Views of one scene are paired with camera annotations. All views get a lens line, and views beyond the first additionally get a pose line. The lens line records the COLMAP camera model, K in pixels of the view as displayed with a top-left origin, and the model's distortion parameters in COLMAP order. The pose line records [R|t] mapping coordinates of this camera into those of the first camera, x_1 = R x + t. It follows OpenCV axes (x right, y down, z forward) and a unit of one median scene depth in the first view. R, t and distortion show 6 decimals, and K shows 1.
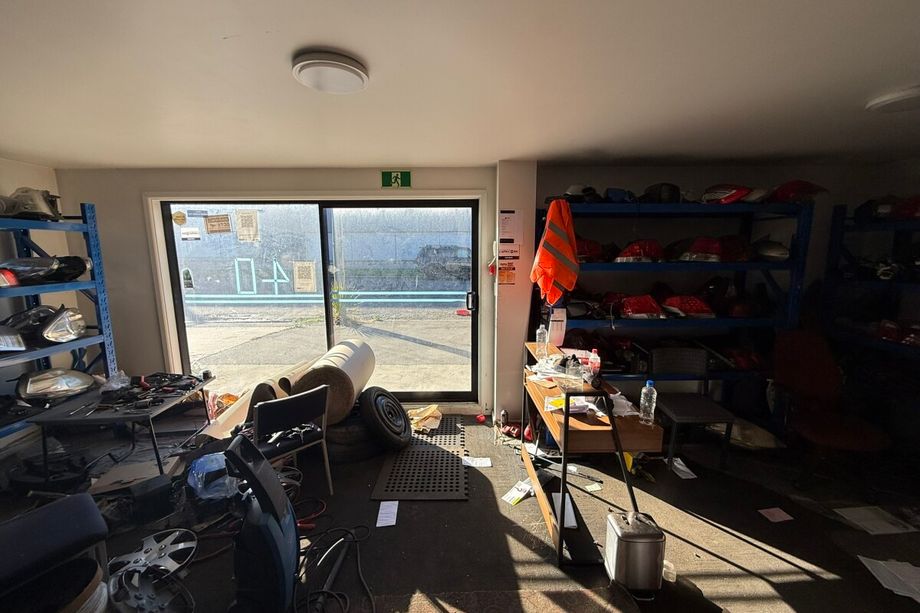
lens RADIAL K [[362.2, 0, 459.0], [0, 362.2, 305.7], [0, 0, 1]] dist [0.002040, 0.000494]
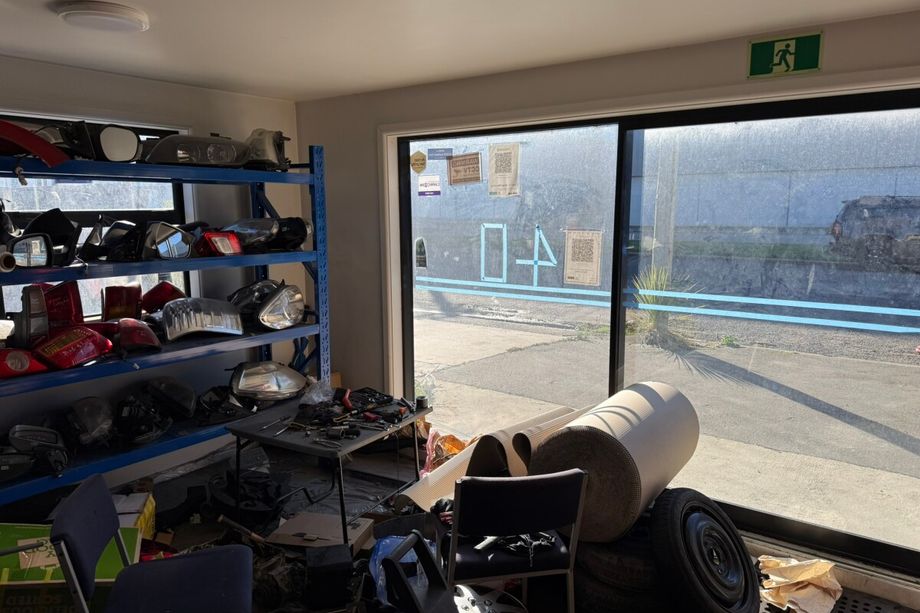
lens RADIAL K [[637.4, 0, 459.0], [0, 637.4, 308.4], [0, 0, 1]] dist [0.070031, -0.079375]
pose [[0.805578, 0.093598, -0.585050, 0.005531], [-0.092796, 0.995189, 0.031439, -0.017053], [0.585178, 0.028964, 0.810388, 0.101432]]
